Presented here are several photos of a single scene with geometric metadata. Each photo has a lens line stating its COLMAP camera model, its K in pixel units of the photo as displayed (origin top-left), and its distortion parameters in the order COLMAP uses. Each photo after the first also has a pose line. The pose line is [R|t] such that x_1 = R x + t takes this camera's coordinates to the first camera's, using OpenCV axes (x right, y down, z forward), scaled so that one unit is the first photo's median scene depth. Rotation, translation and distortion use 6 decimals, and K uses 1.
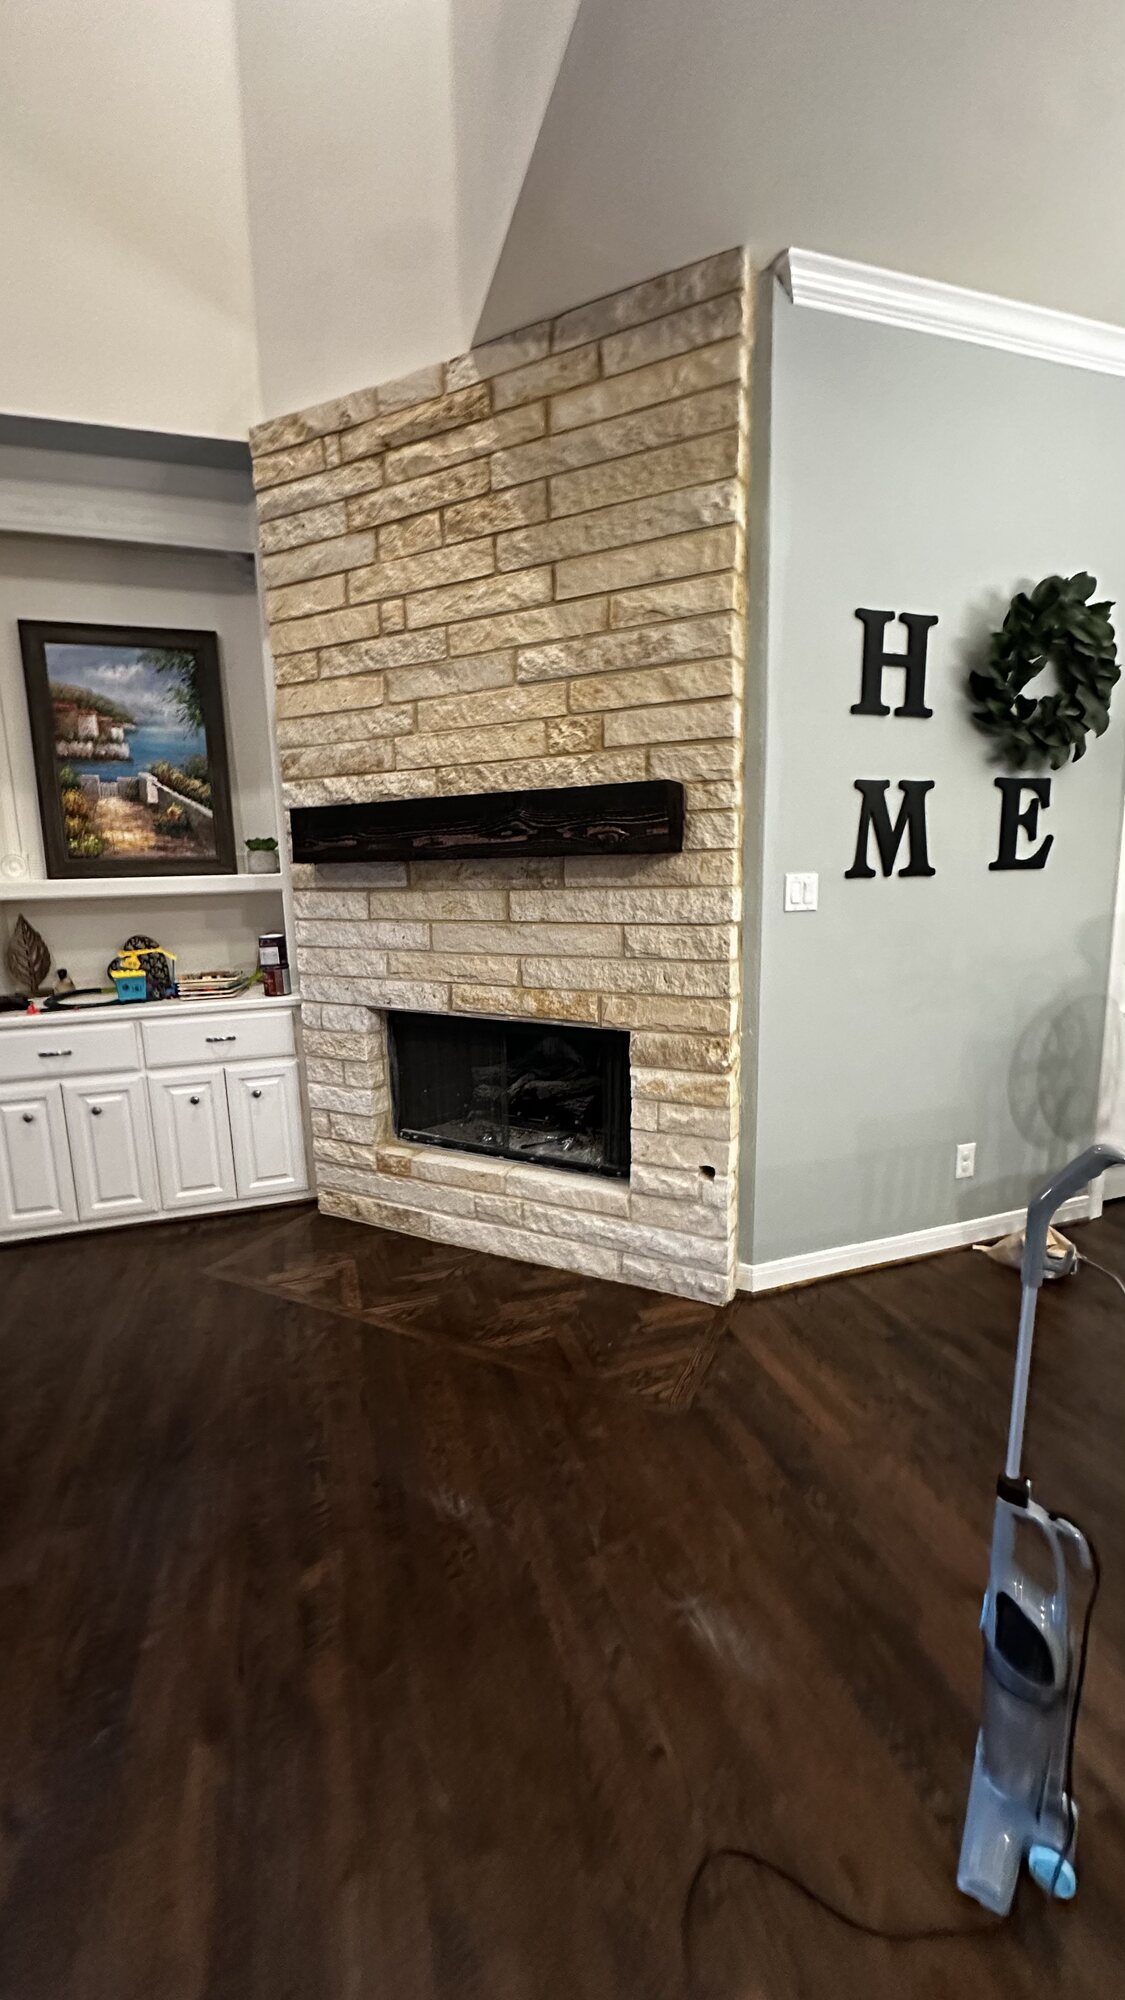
lens RADIAL K [[792.7, 0, 562.5], [0, 792.7, 1000.0], [0, 0, 1]] dist [-0.000372, 0.000143]
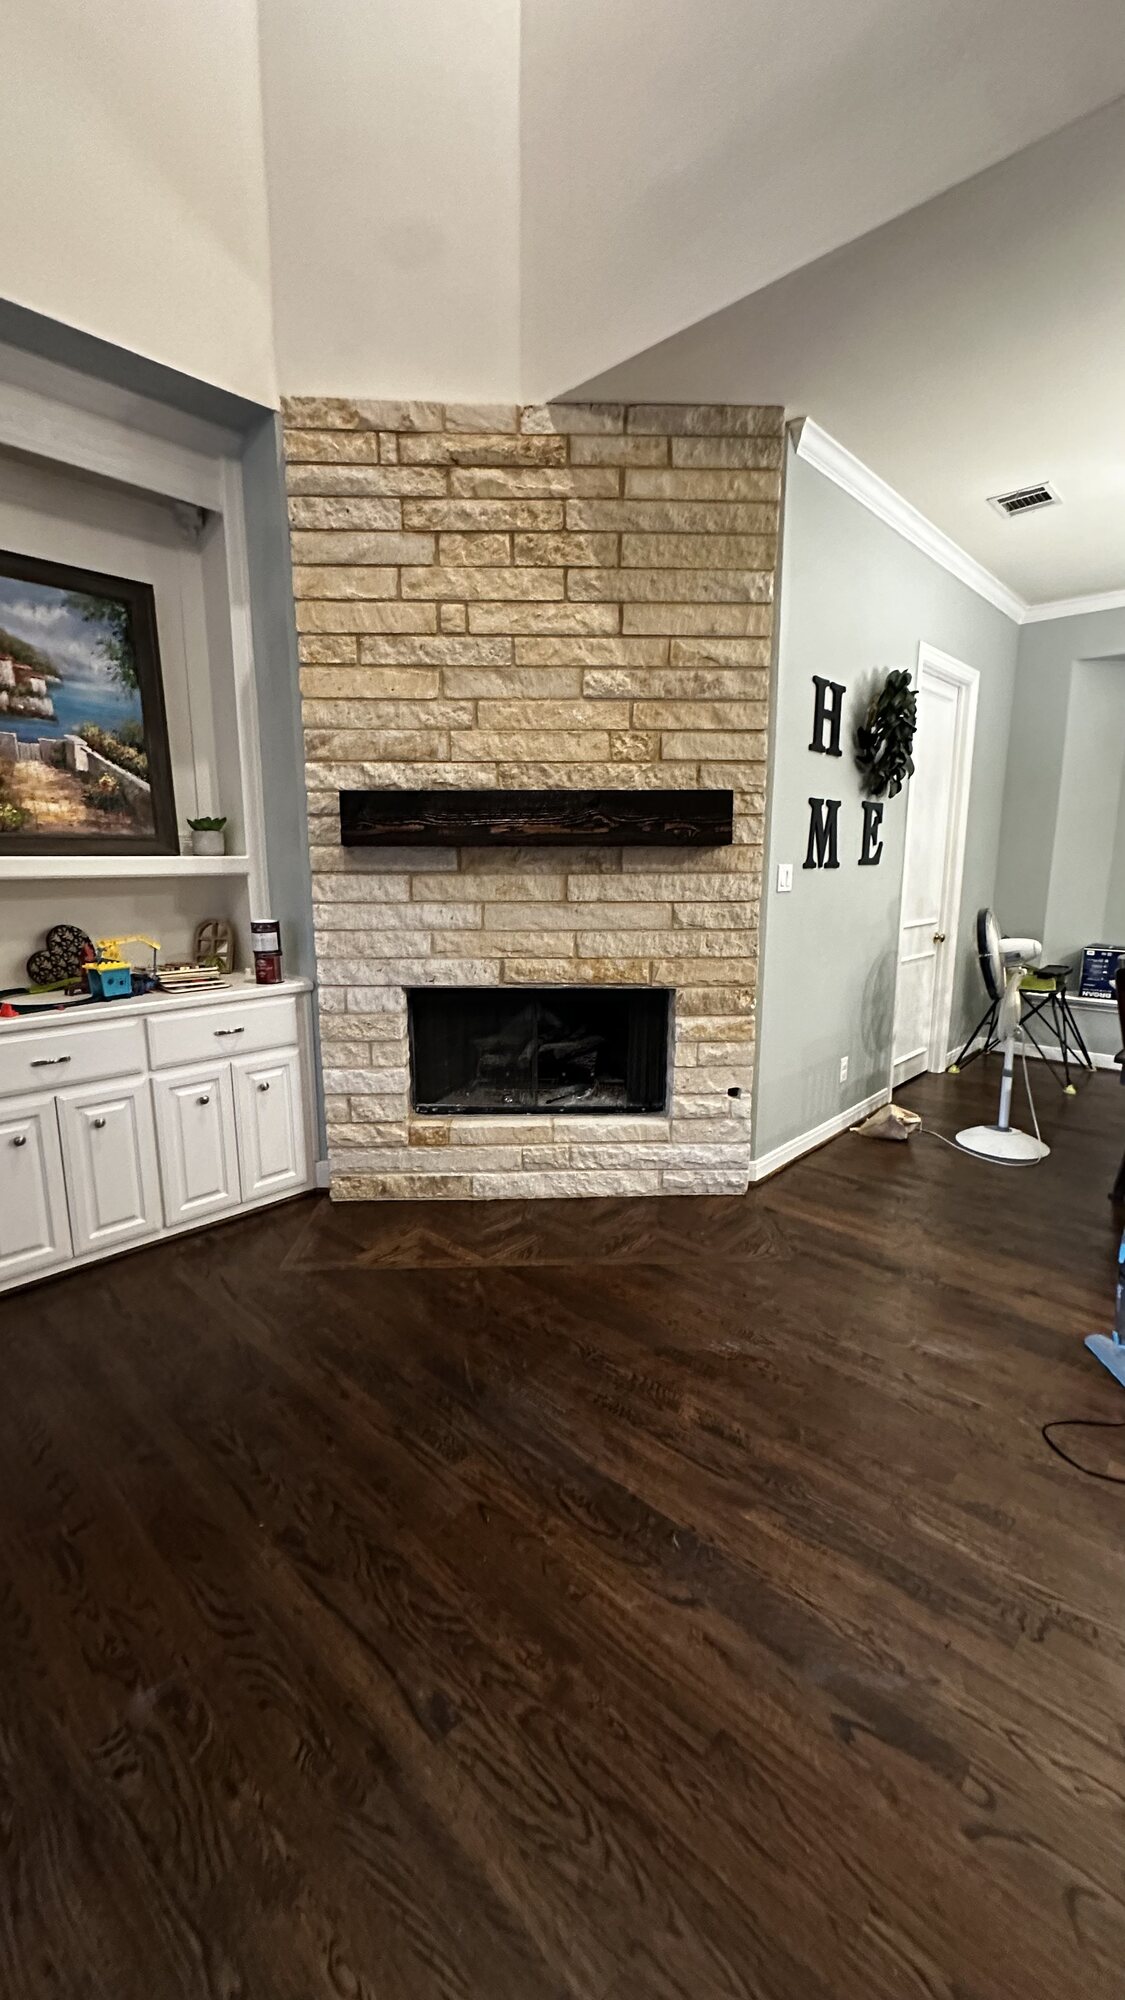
lens RADIAL K [[792.7, 0, 562.5], [0, 792.7, 1000.0], [0, 0, 1]] dist [-0.000372, 0.000143]
pose [[0.875714, -0.061971, 0.478837, -0.618458], [0.061392, 0.997971, 0.016880, 0.023902], [-0.478911, 0.014615, 0.877742, -0.008632]]
